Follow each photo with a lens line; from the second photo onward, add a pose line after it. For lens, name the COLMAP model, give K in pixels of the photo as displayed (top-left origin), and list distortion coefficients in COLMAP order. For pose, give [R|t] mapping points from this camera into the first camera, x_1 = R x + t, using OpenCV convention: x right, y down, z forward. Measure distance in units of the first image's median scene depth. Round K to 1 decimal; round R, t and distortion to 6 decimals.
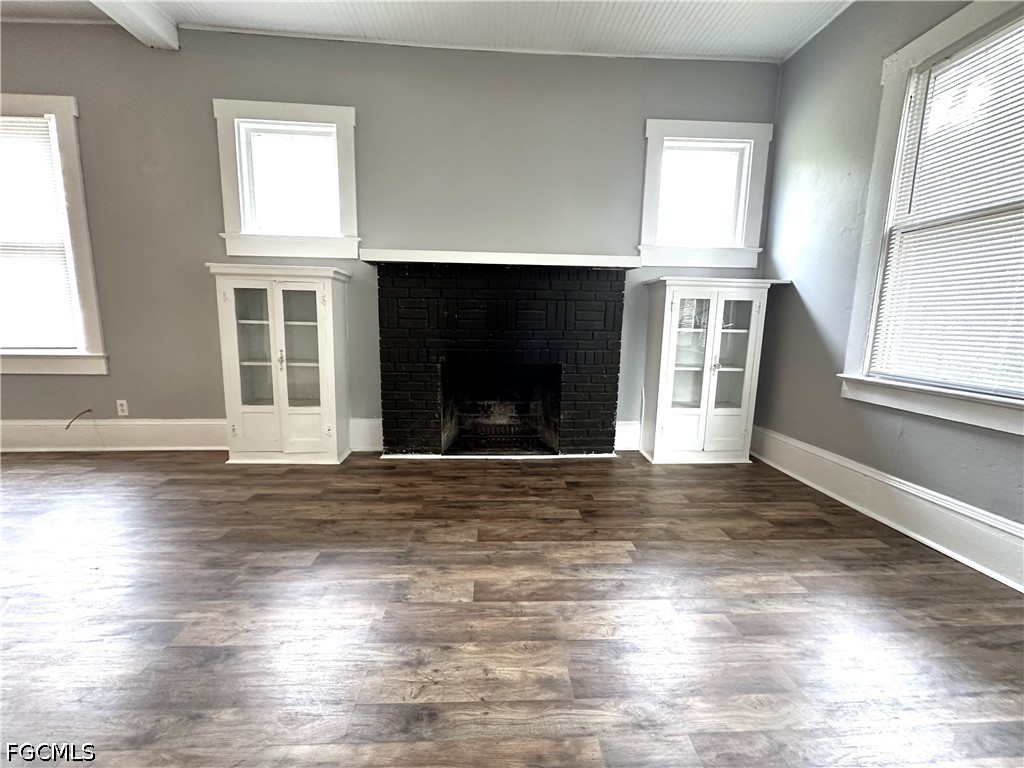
lens RADIAL K [[408.0, 0, 518.4], [0, 408.0, 382.4], [0, 0, 1]] dist [-0.002654, 0.001109]
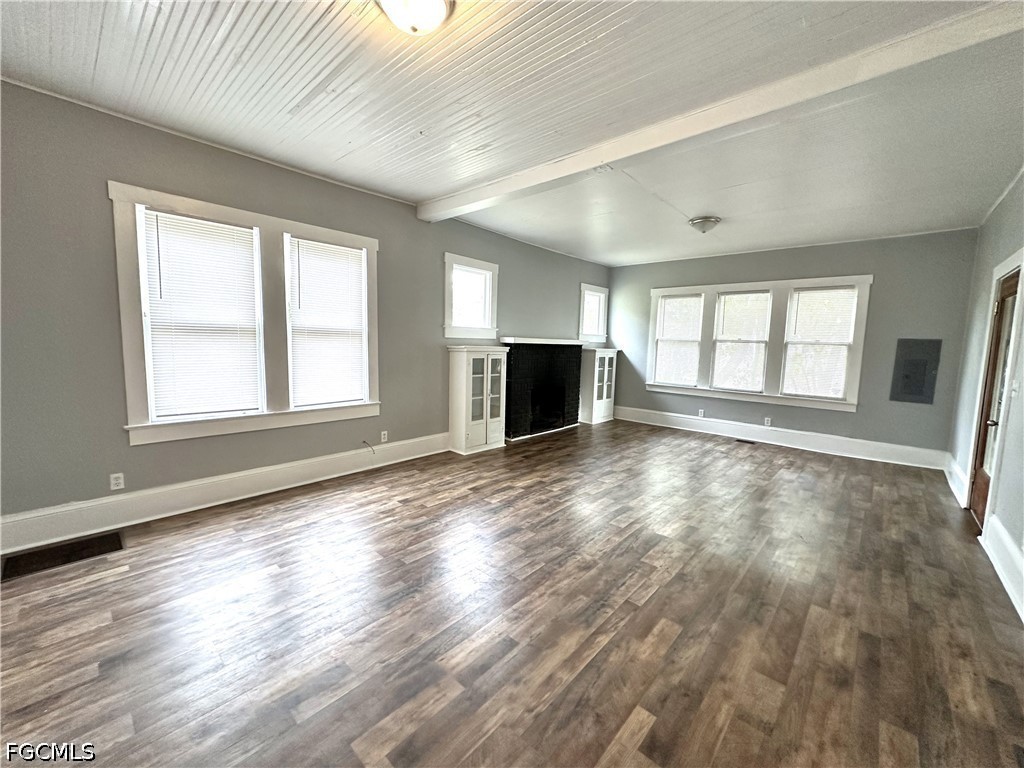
lens RADIAL K [[408.0, 0, 511.6], [0, 408.0, 383.1], [0, 0, 1]] dist [-0.002654, 0.001109]
pose [[0.715912, -0.067333, 0.694936, -1.746052], [0.086750, 0.996204, 0.007155, -0.108062], [-0.692780, 0.055163, 0.719036, -0.433384]]
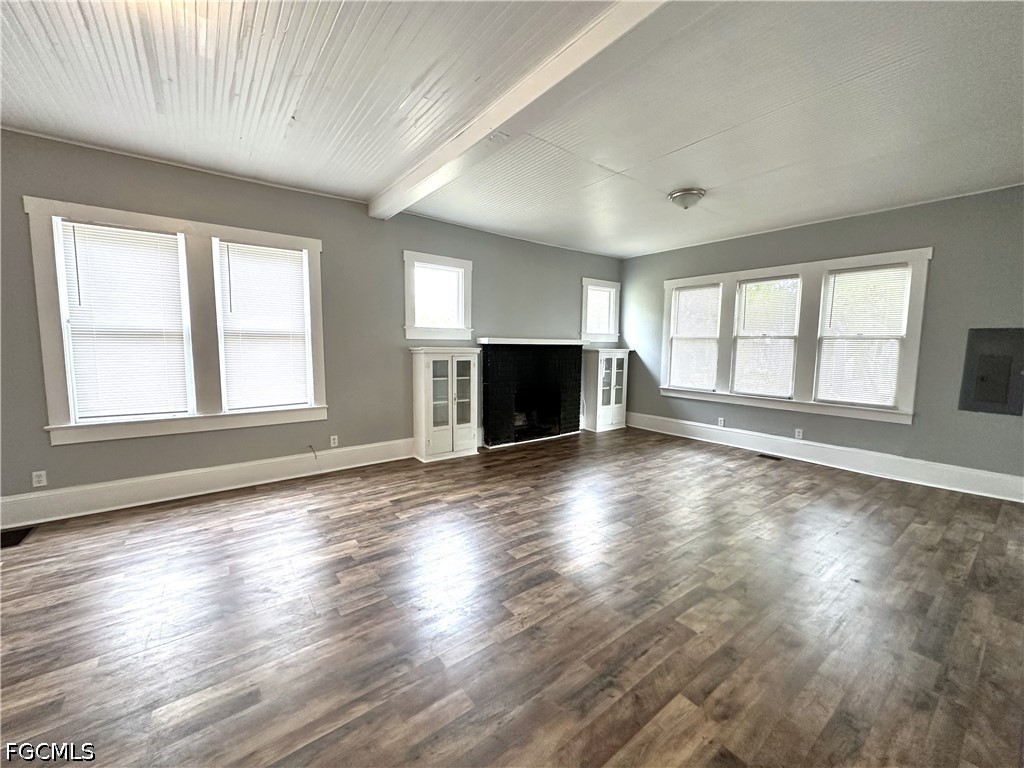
lens RADIAL K [[408.0, 0, 512.2], [0, 408.0, 382.5], [0, 0, 1]] dist [-0.002654, 0.001109]
pose [[0.828563, -0.060477, 0.556620, -1.303876], [0.085473, 0.996159, -0.018999, -0.067586], [-0.553333, 0.063318, 0.830550, -0.610695]]
